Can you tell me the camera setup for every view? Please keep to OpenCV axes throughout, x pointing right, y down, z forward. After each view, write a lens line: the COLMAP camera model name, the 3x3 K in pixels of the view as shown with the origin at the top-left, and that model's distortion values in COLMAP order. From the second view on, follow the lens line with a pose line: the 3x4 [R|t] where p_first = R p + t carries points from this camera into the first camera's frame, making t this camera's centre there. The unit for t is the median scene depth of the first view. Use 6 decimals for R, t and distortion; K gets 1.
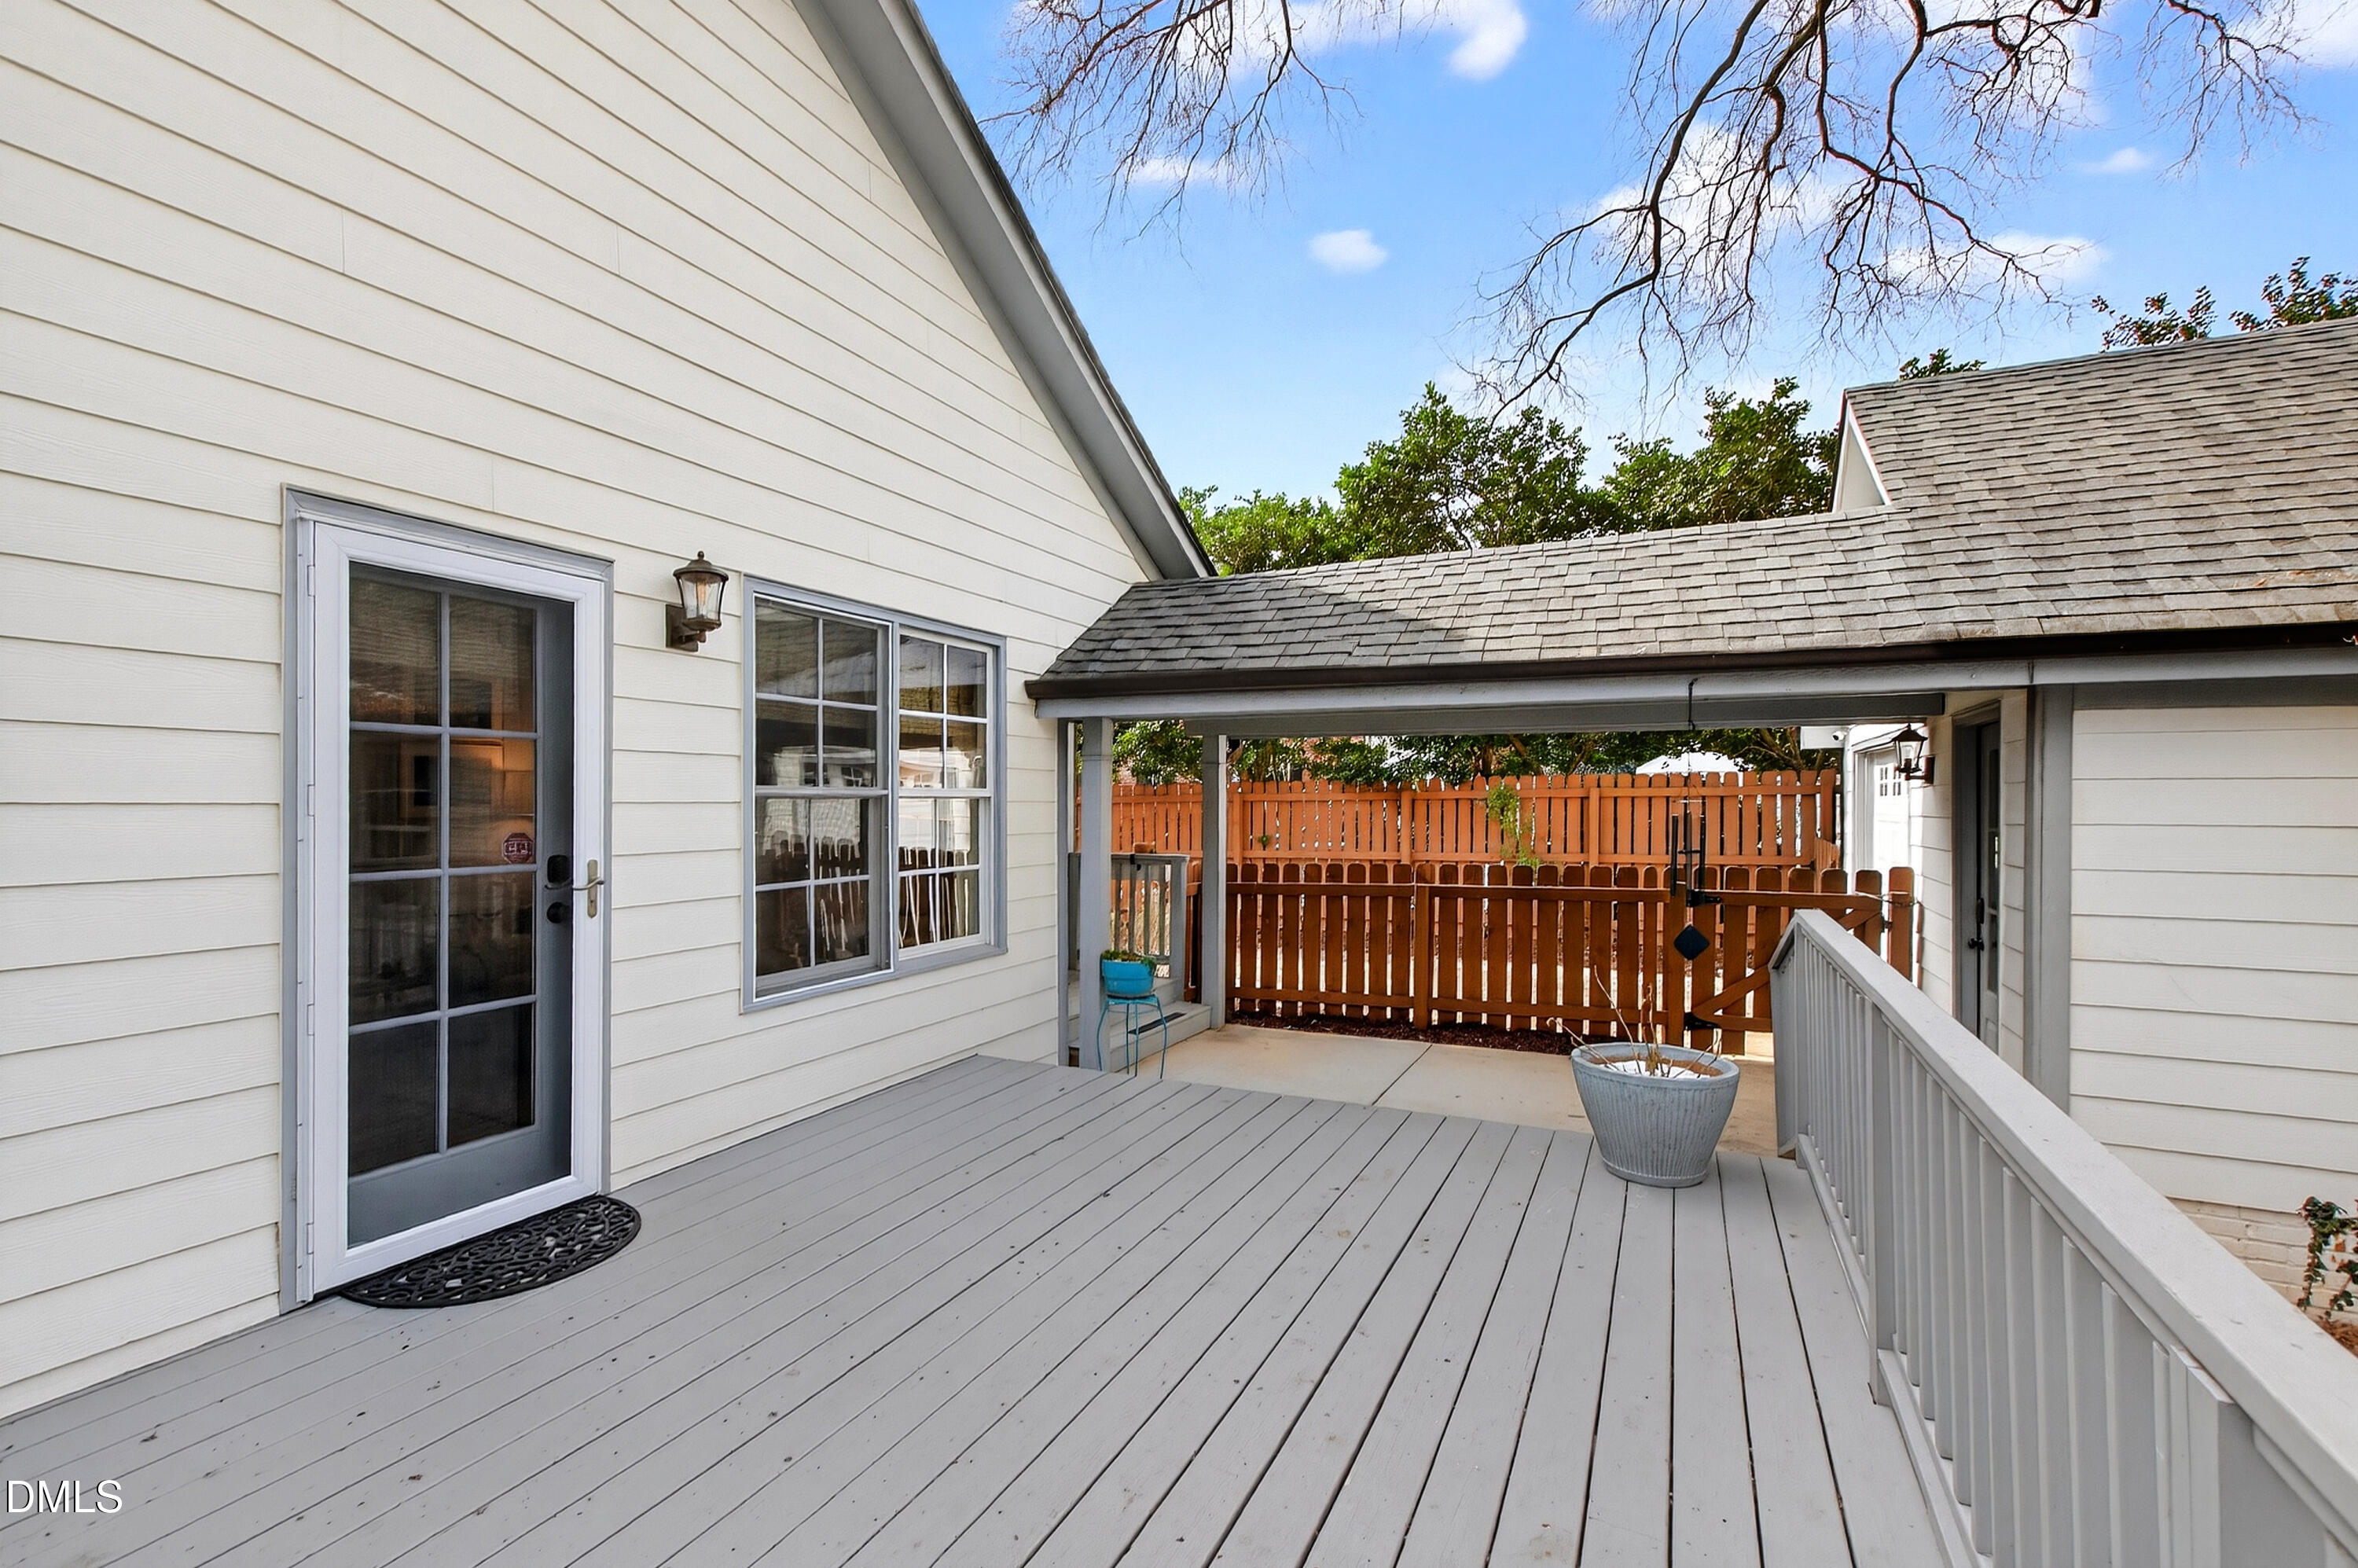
lens RADIAL K [[1067.0, 0, 1181.1], [0, 1067.0, 801.4], [0, 0, 1]] dist [-0.001085, -0.000285]
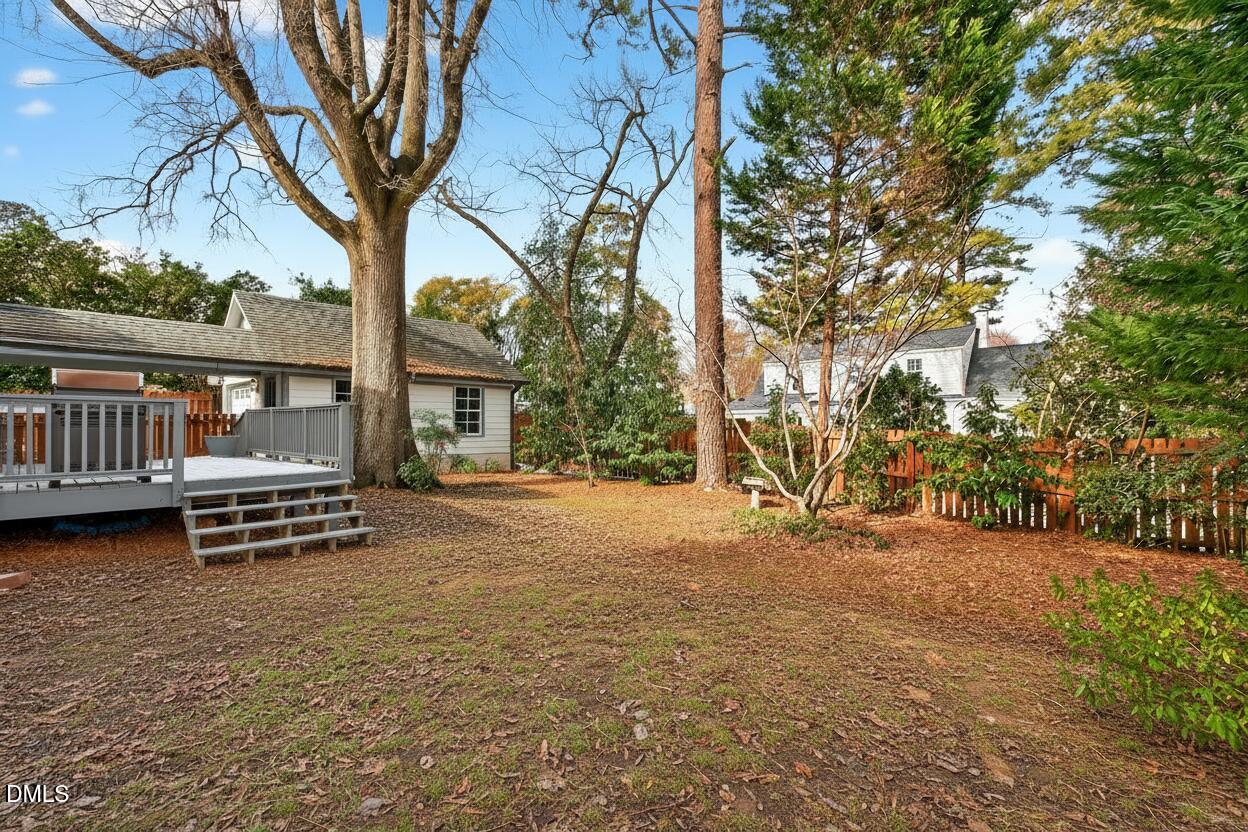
lens RADIAL K [[564.7, 0, 625.1], [0, 564.7, 425.2], [0, 0, 1]] dist [-0.001085, -0.000285]
pose [[0.291328, 0.000052, 0.956623, -0.811360], [0.001016, 0.999999, -0.000363, 0.092282], [-0.956623, 0.001078, 0.291328, -0.832140]]
